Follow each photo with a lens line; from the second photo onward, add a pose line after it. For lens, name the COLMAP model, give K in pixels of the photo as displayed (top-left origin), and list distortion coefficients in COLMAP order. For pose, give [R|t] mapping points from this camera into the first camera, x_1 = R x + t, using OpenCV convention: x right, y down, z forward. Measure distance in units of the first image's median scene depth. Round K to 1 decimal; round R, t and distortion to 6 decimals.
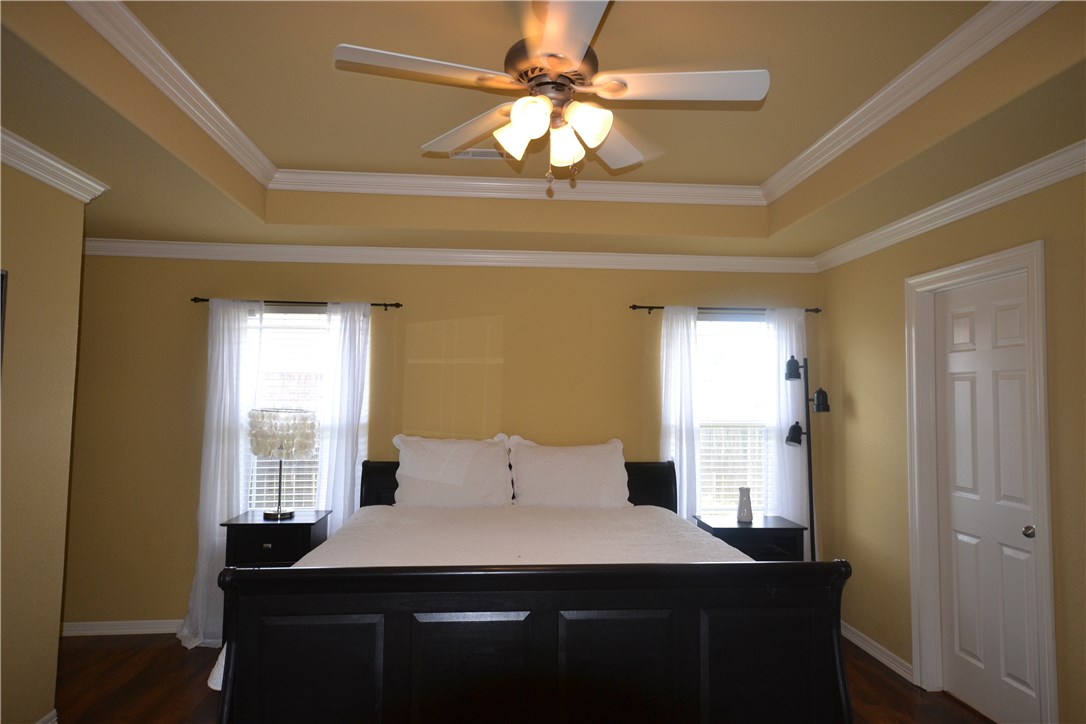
lens RADIAL K [[669.3, 0, 543.2], [0, 669.3, 379.8], [0, 0, 1]] dist [0.000774, 0.000836]
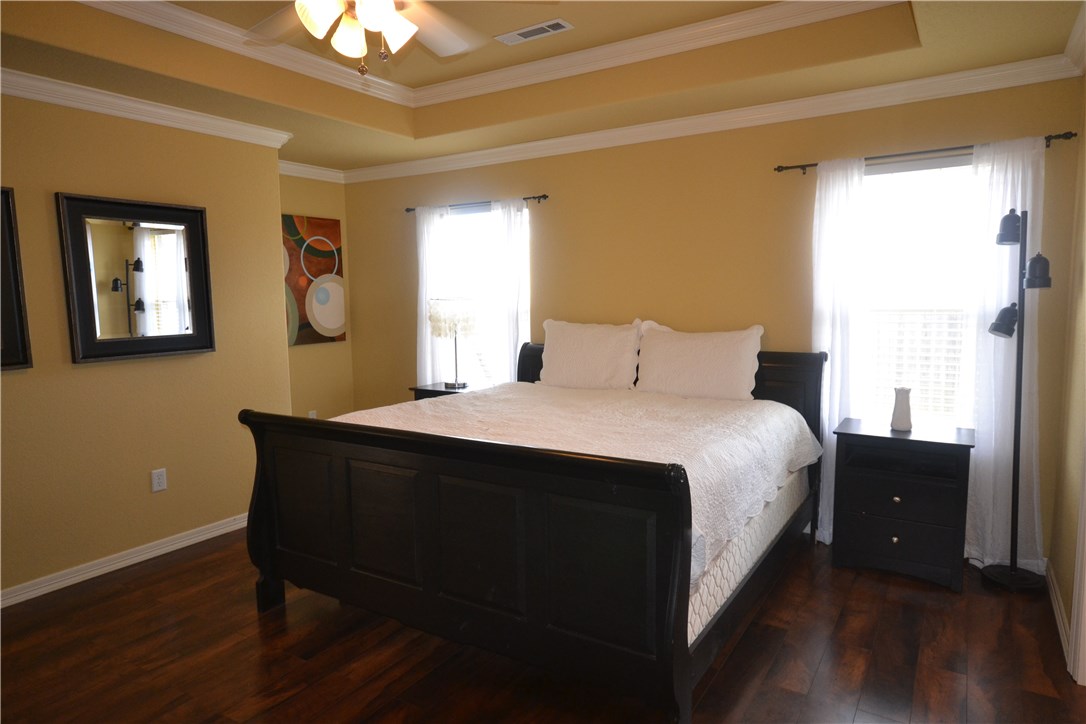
lens RADIAL K [[668.7, 0, 542.8], [0, 668.7, 364.4], [0, 0, 1]] dist [0.001117, 0.017992]
pose [[0.800494, 0.043293, -0.597775, 0.418433], [0.043200, 0.990626, 0.129594, 0.013301], [0.597782, -0.129563, 0.791120, 0.127480]]
